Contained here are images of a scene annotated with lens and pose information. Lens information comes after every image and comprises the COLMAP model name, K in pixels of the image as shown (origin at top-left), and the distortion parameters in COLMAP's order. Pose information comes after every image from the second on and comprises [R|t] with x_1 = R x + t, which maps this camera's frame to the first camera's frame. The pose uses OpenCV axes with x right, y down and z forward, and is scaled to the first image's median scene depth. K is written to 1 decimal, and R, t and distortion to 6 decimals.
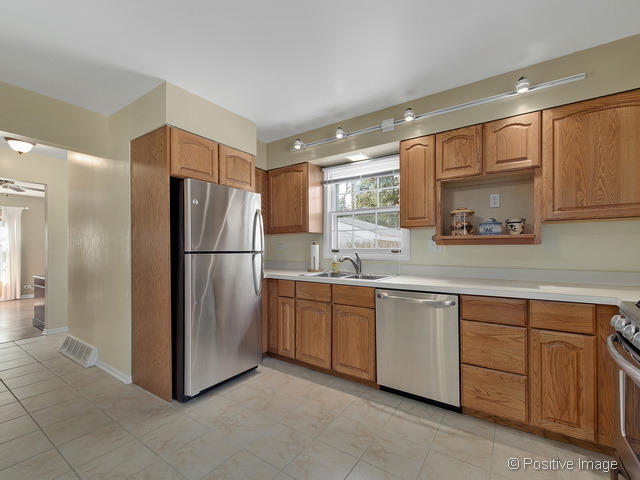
lens RADIAL K [[287.4, 0, 320.0], [0, 287.4, 240.0], [0, 0, 1]] dist [0.011034, -0.000548]
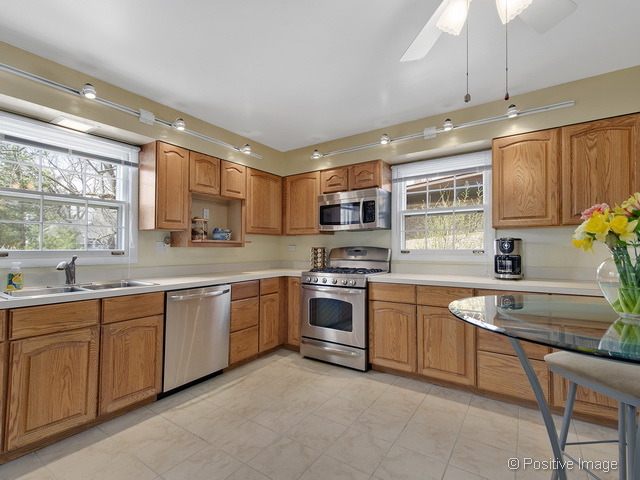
lens RADIAL K [[302.4, 0, 321.7], [0, 302.4, 235.6], [0, 0, 1]] dist [0.001145, 0.000073]
pose [[-0.007240, 0.047800, 0.998831, -0.839348], [-0.024084, 0.998559, -0.047962, 0.017564], [-0.999684, -0.024403, -0.006079, 0.504249]]
